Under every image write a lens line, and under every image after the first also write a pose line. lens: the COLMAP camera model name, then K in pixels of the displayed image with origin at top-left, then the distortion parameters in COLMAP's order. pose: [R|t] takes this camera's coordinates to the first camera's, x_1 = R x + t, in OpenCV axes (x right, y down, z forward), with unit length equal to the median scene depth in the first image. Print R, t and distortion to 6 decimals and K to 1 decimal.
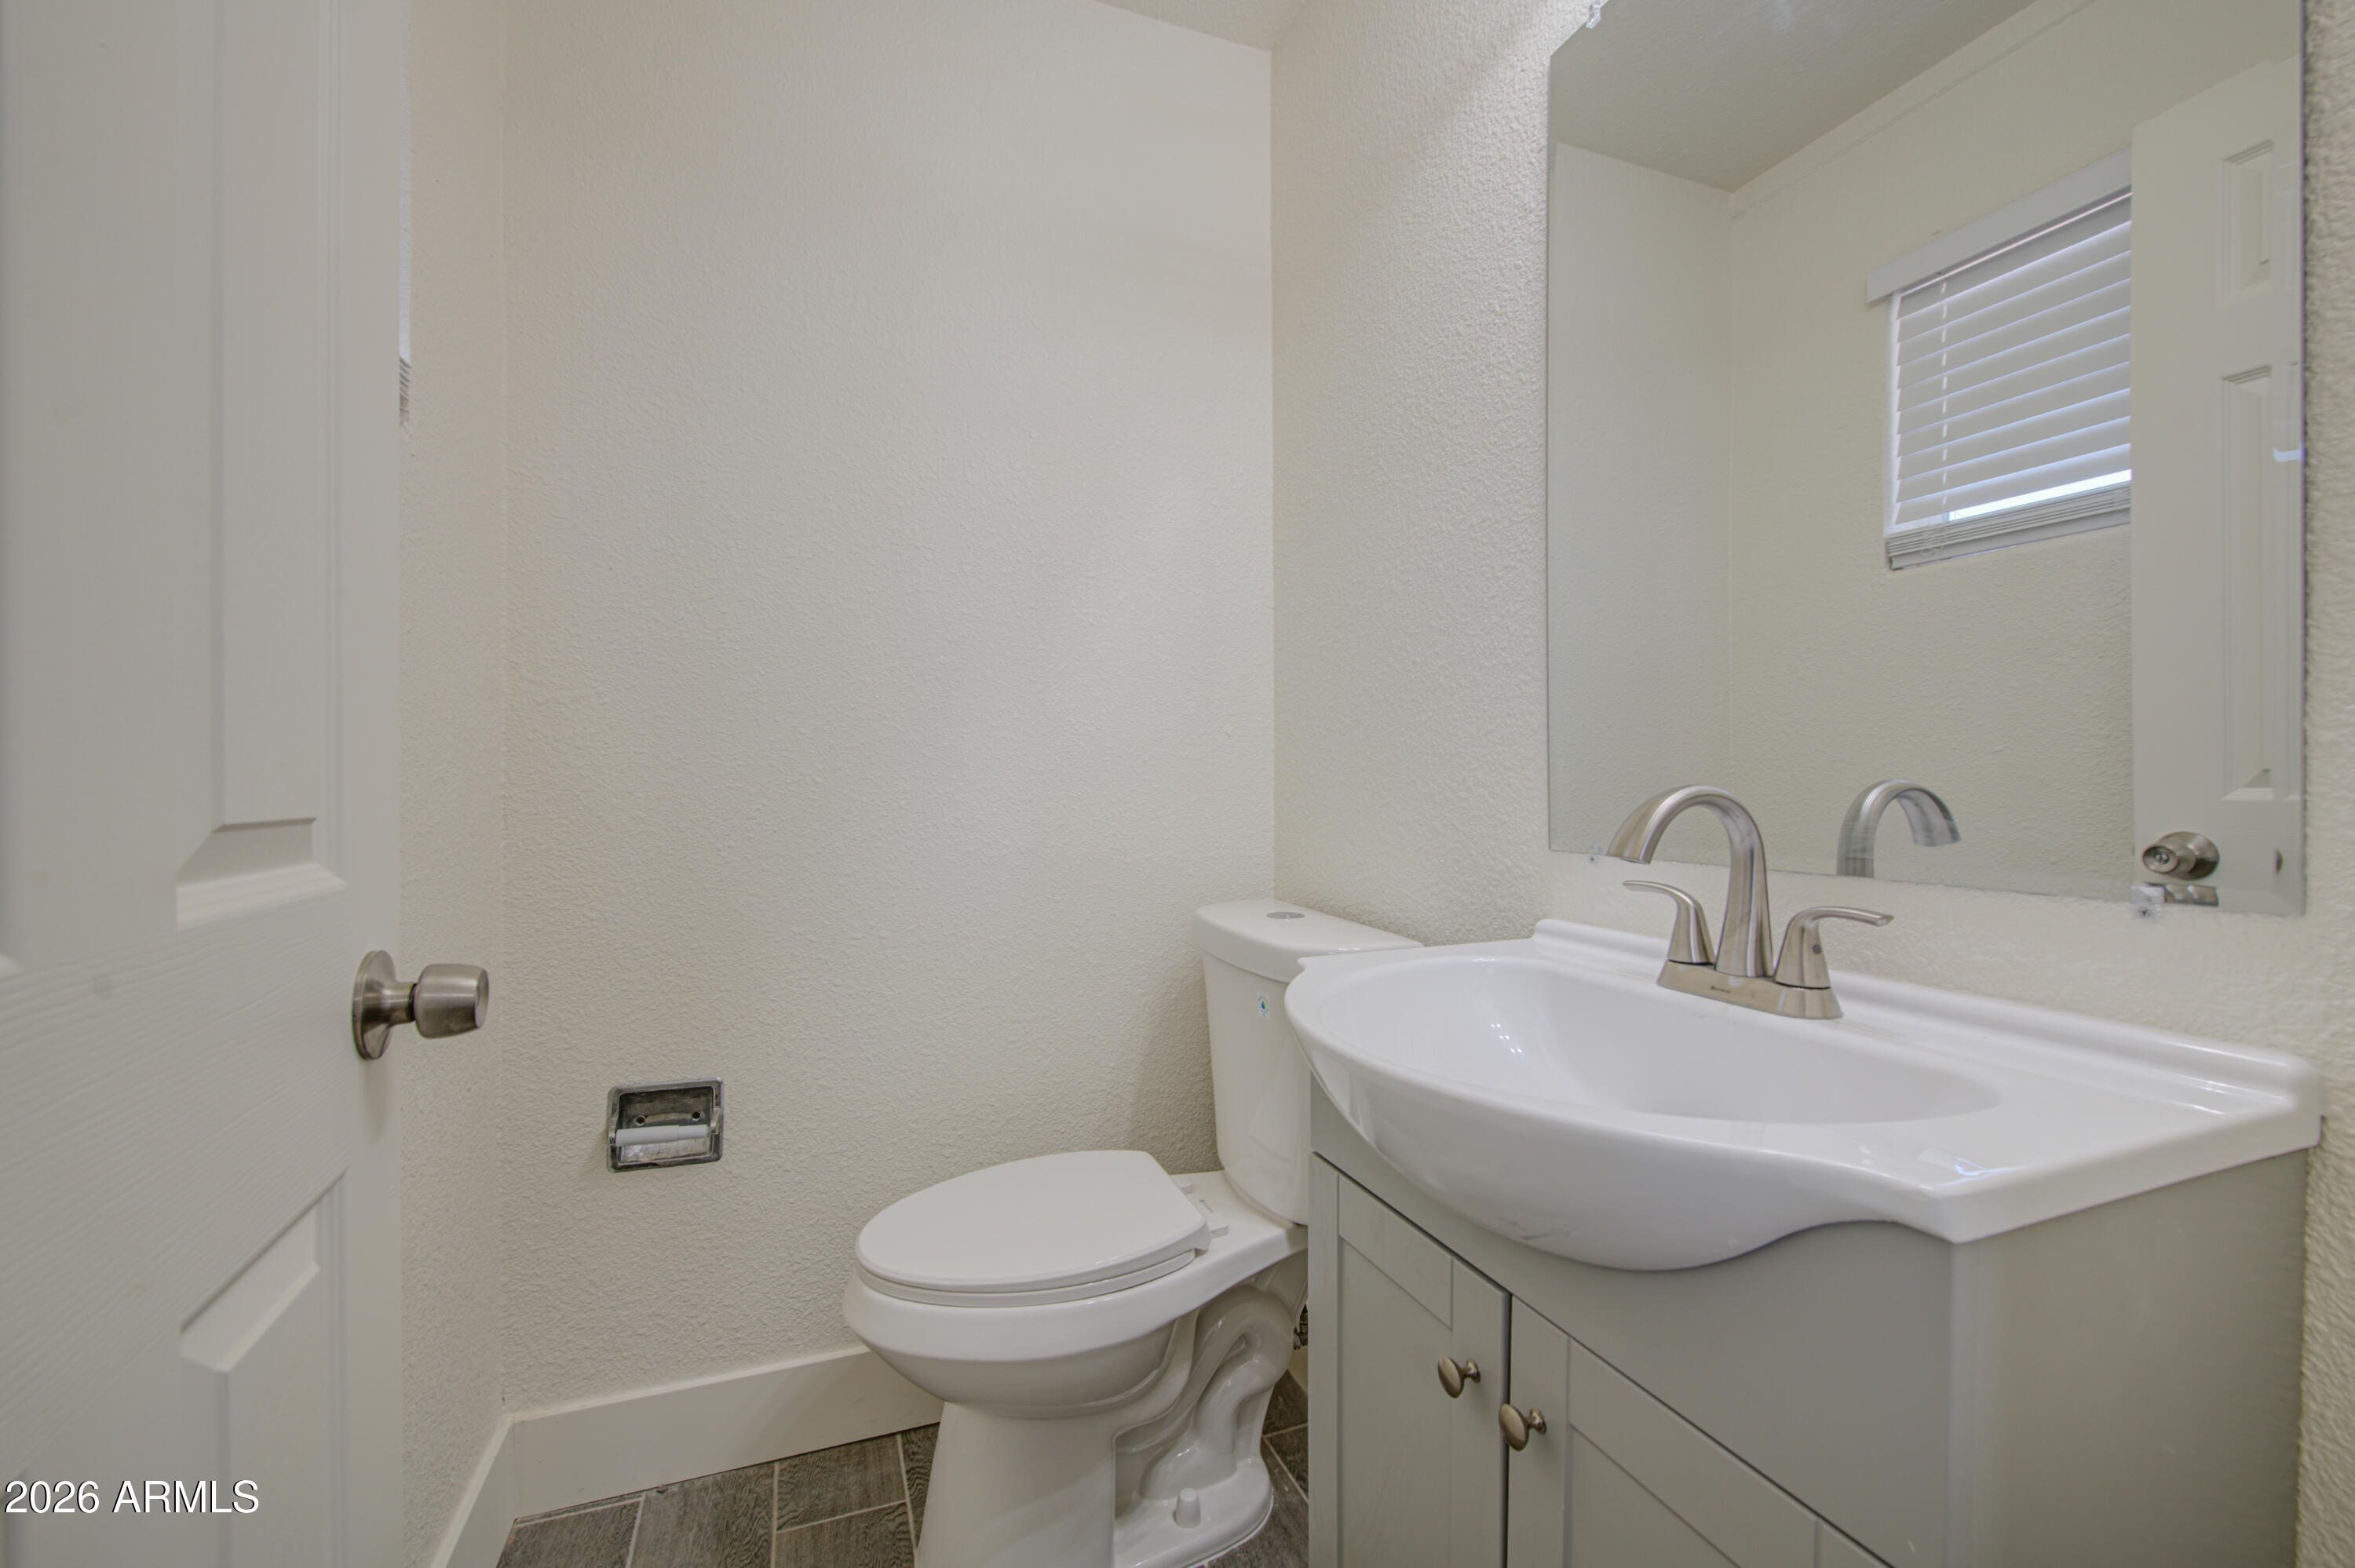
lens RADIAL K [[991.5, 0, 1184.6], [0, 991.5, 793.0], [0, 0, 1]] dist [0.001646, -0.005286]
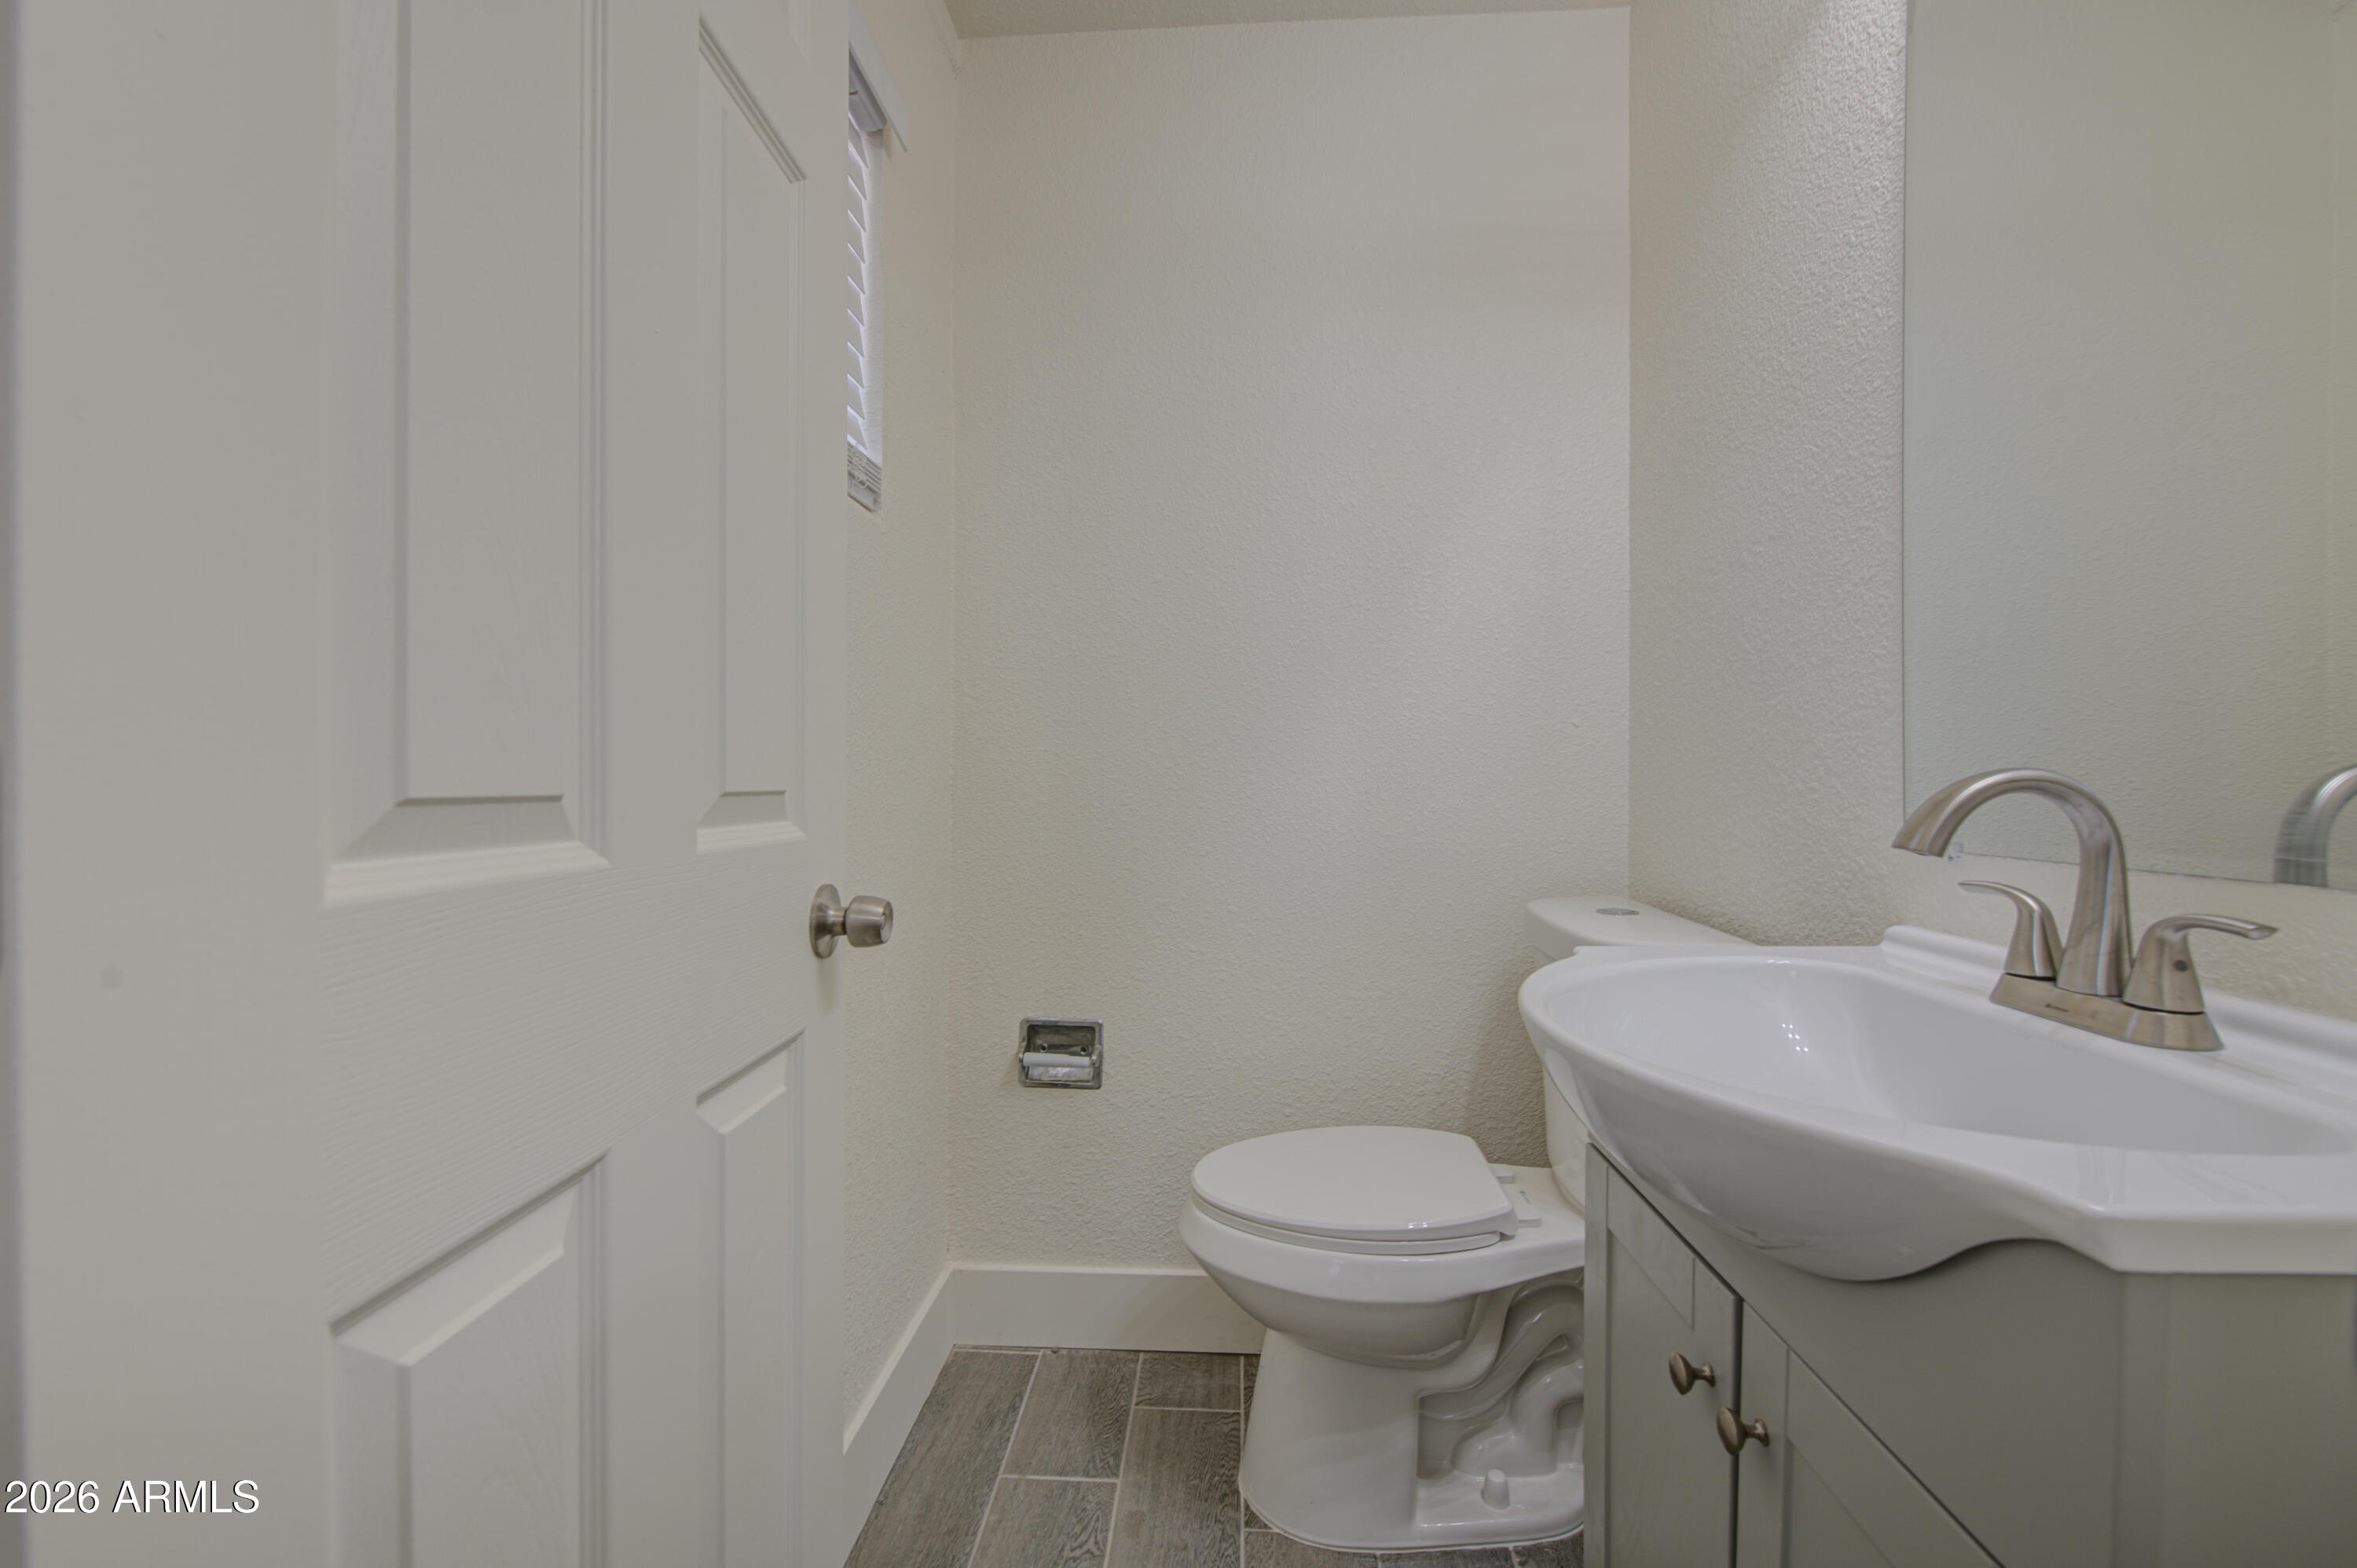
lens RADIAL K [[992.4, 0, 1185.6], [0, 992.4, 793.0], [0, 0, 1]] dist [0.001646, -0.005286]
pose [[0.909195, 0.005137, -0.416340, 0.138611], [-0.004837, 0.999987, 0.001774, 0.009961], [0.416344, 0.000401, 0.909207, -0.056705]]
